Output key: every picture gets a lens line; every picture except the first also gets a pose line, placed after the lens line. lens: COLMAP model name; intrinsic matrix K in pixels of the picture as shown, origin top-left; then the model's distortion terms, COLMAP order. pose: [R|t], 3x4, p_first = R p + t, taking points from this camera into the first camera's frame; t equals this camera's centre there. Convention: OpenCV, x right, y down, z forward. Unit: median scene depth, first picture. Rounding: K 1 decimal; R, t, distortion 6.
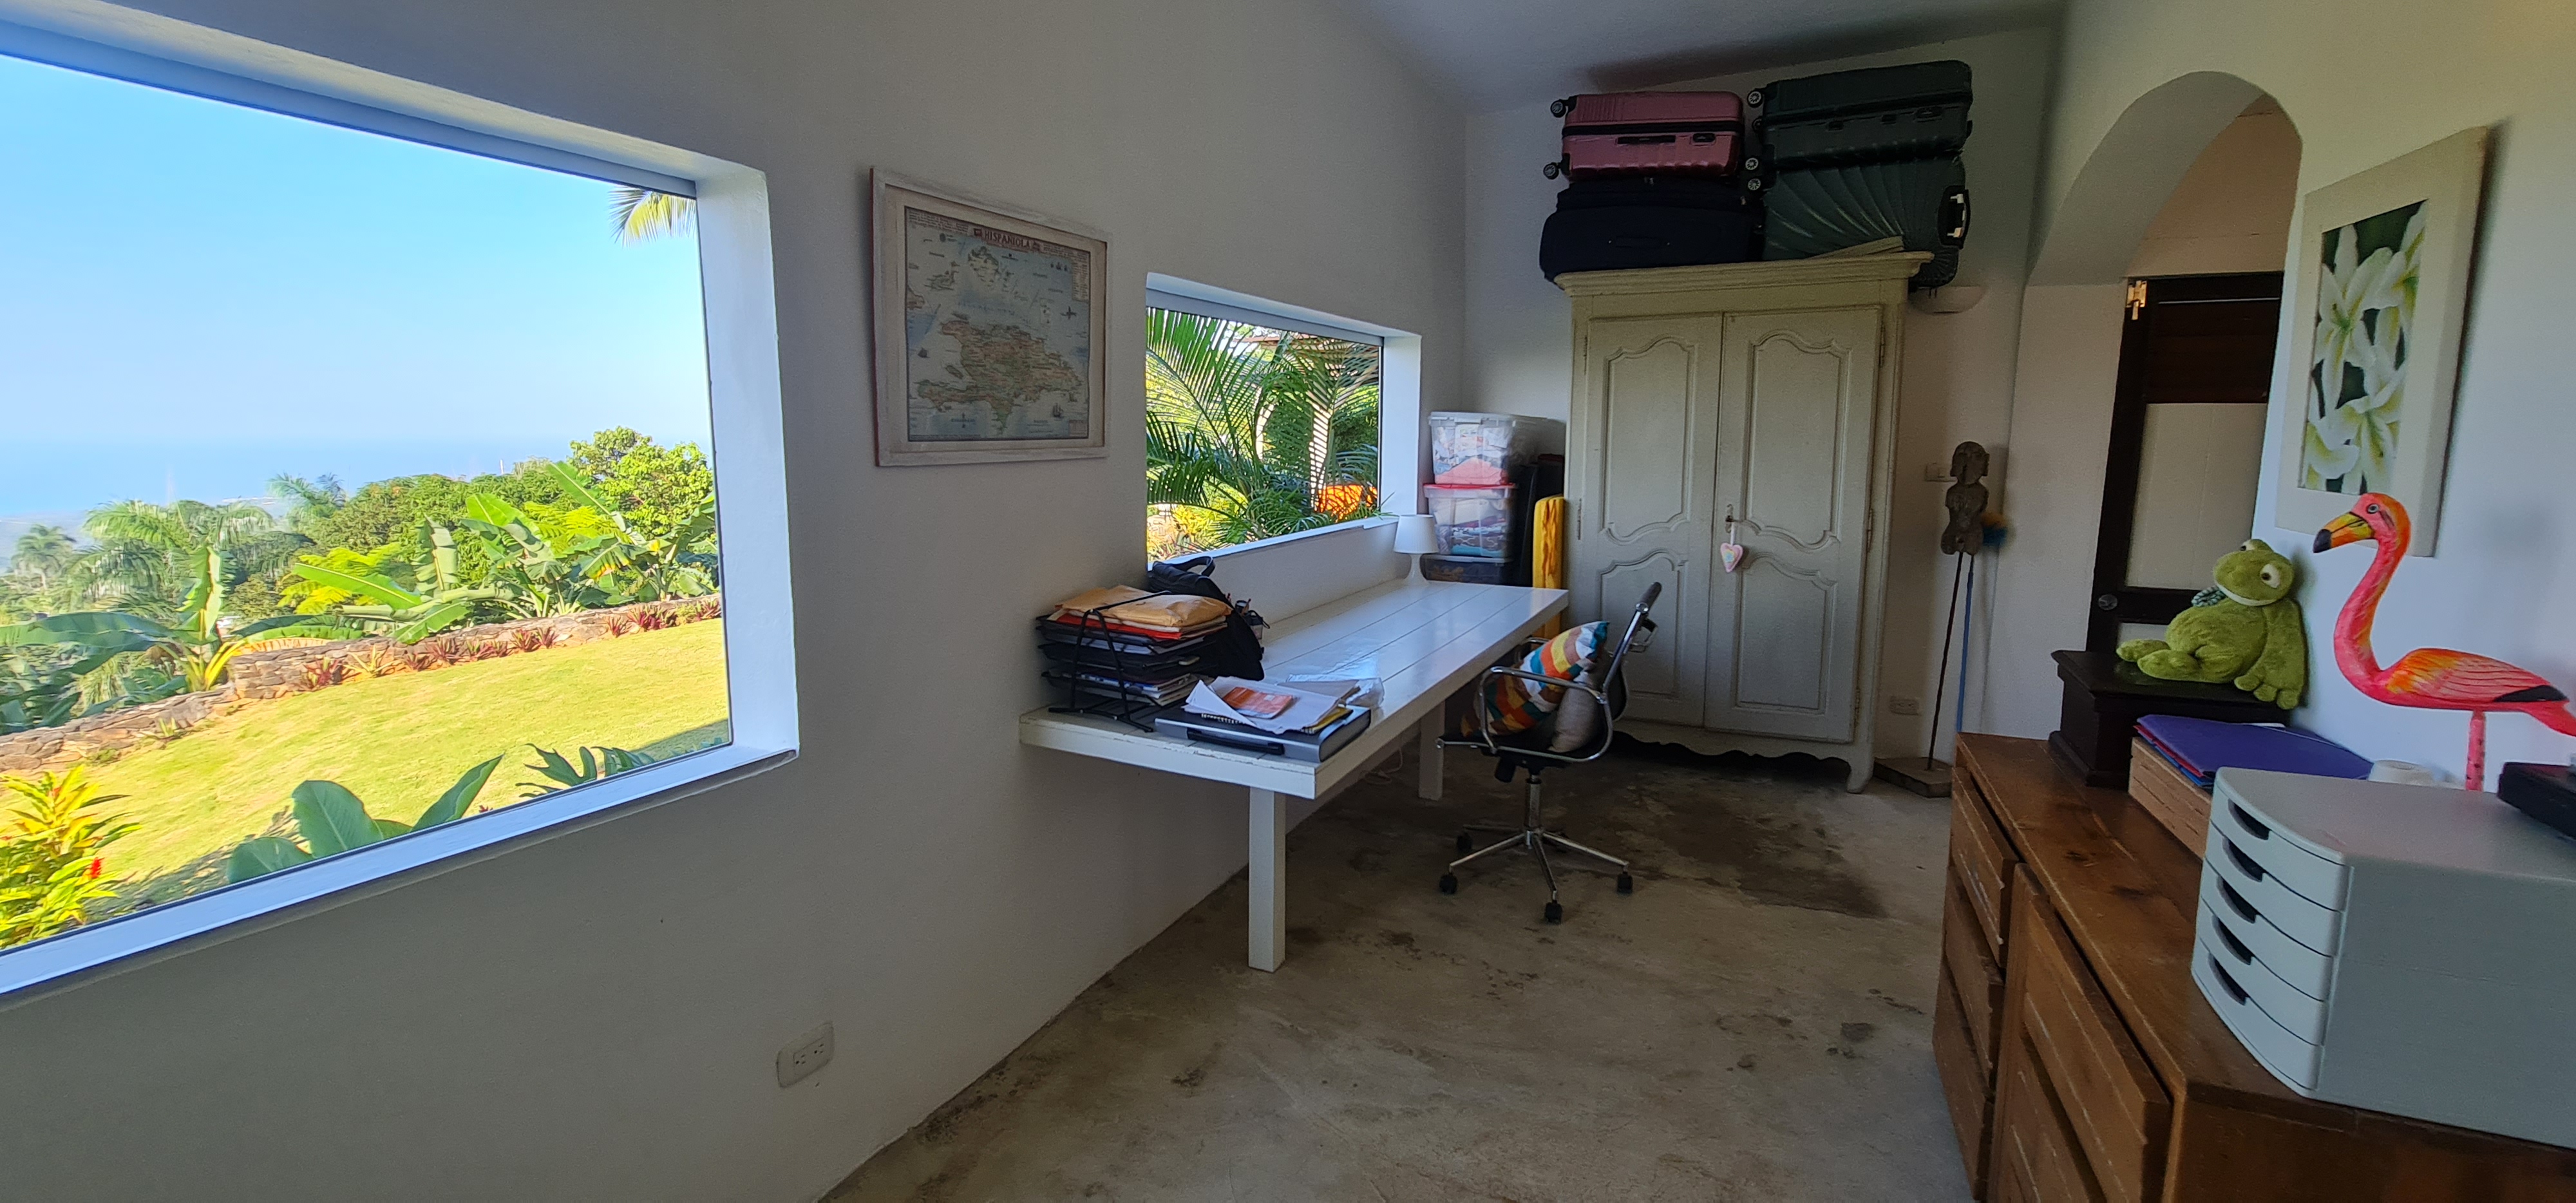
lens RADIAL K [[1050.5, 0, 1293.7], [0, 1050.5, 569.6], [0, 0, 1]] dist [-0.001018, 0.001022]
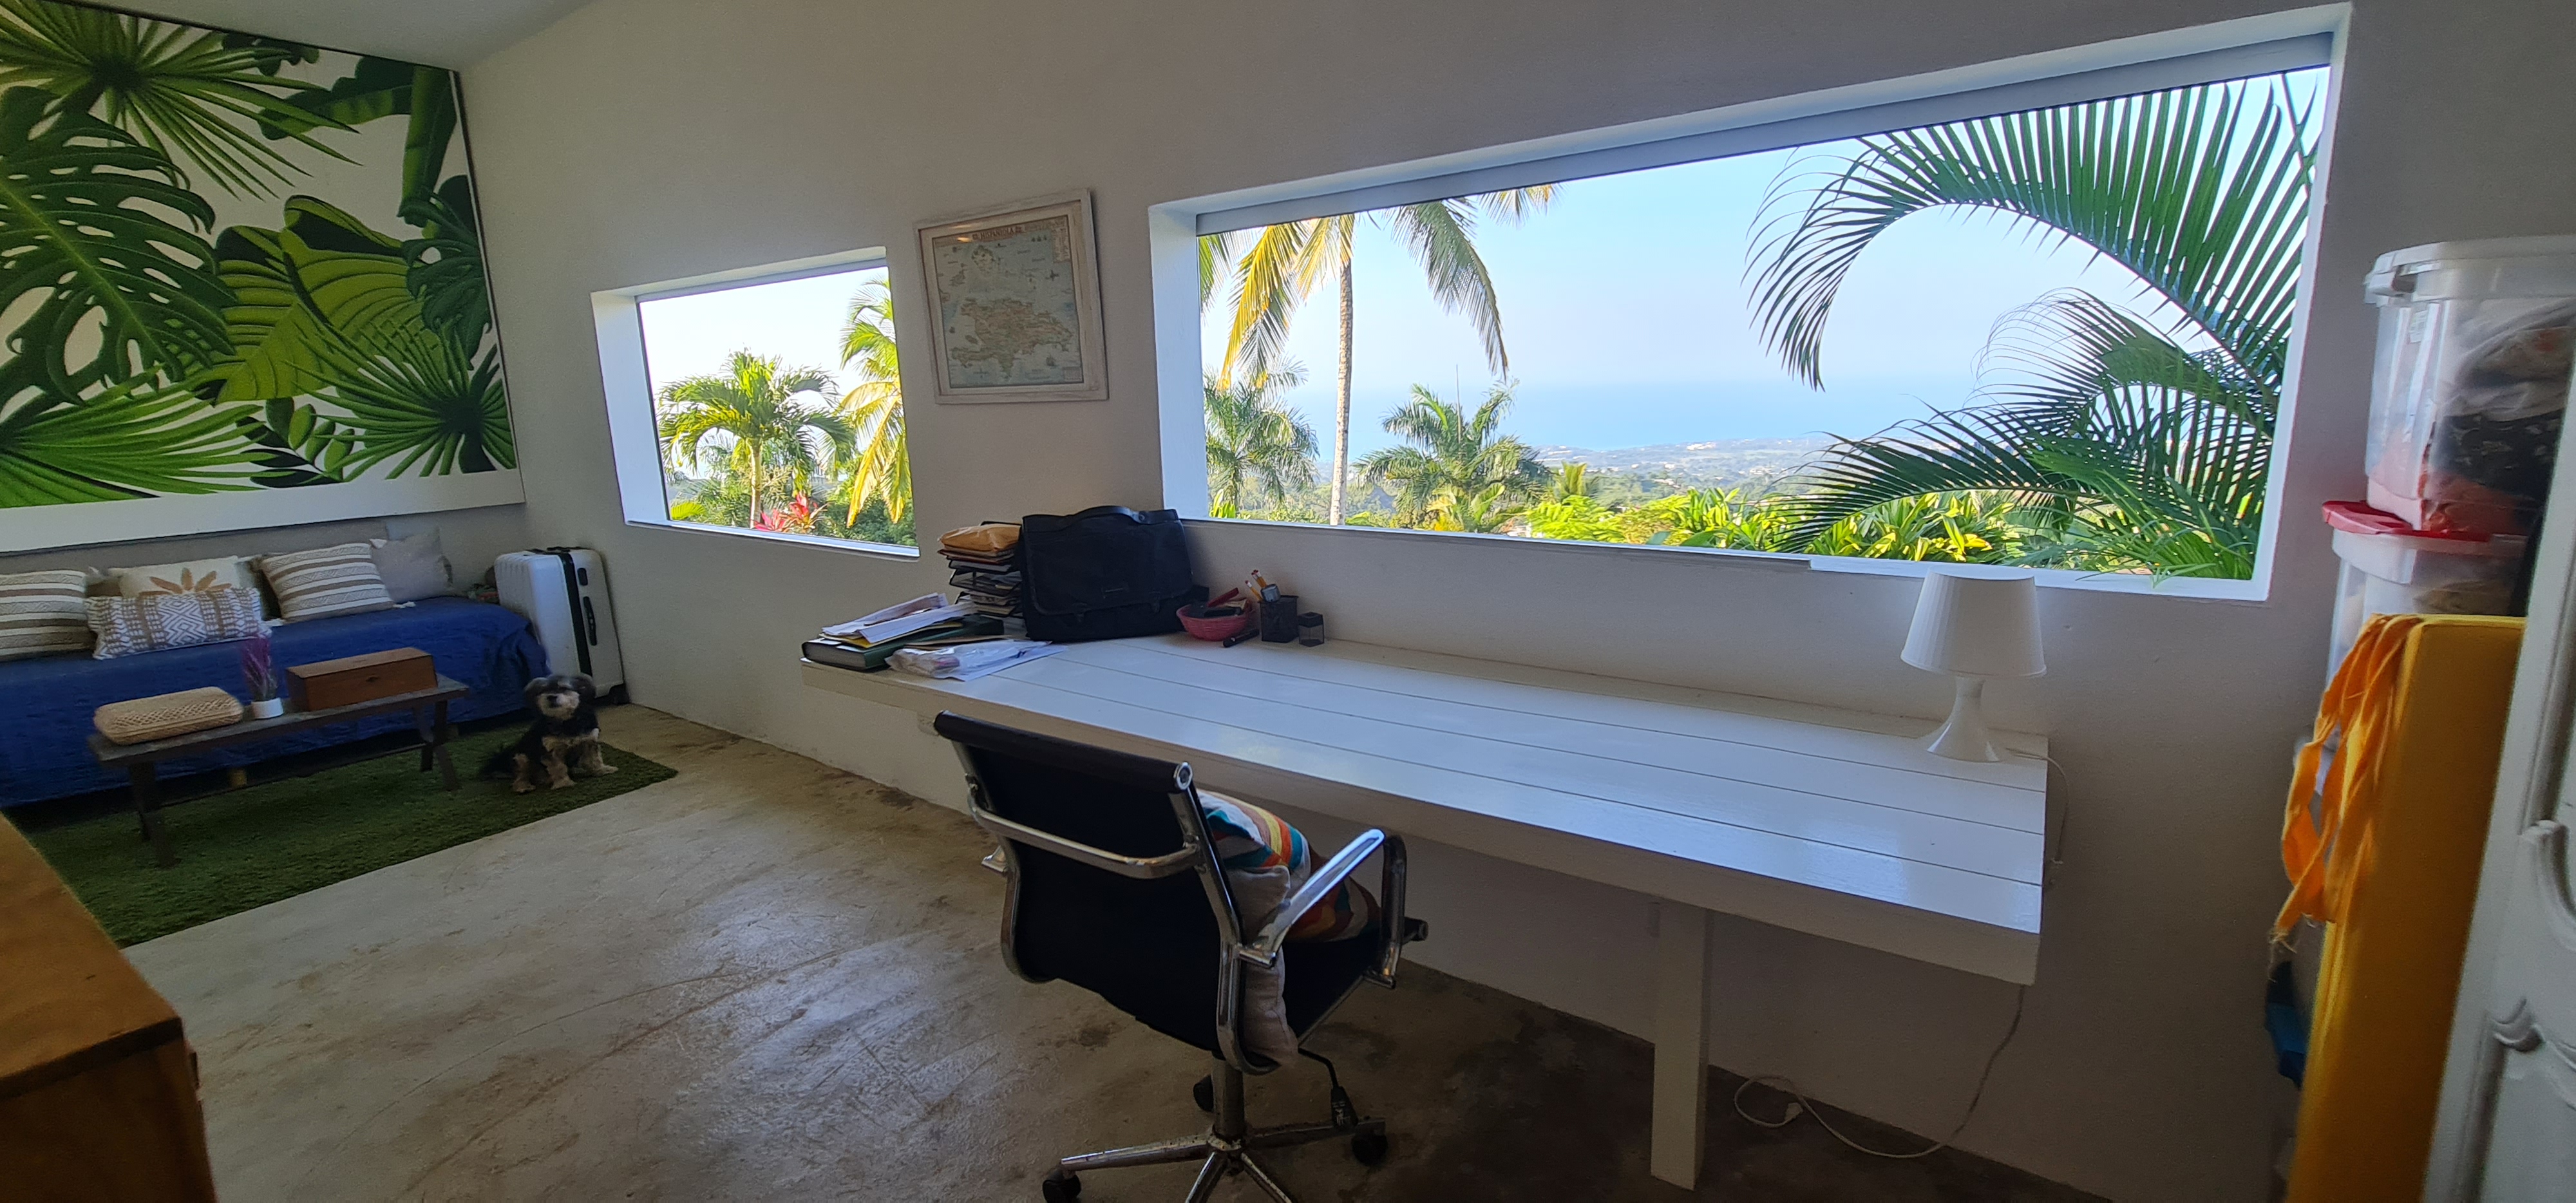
lens RADIAL K [[1050.5, 0, 1293.7], [0, 1050.5, 569.6], [0, 0, 1]] dist [-0.001018, 0.001022]
pose [[-0.172960, 0.172694, -0.969671, 0.995661], [-0.102873, 0.975956, 0.192163, -0.189267], [0.979542, 0.132990, -0.151036, 1.586523]]
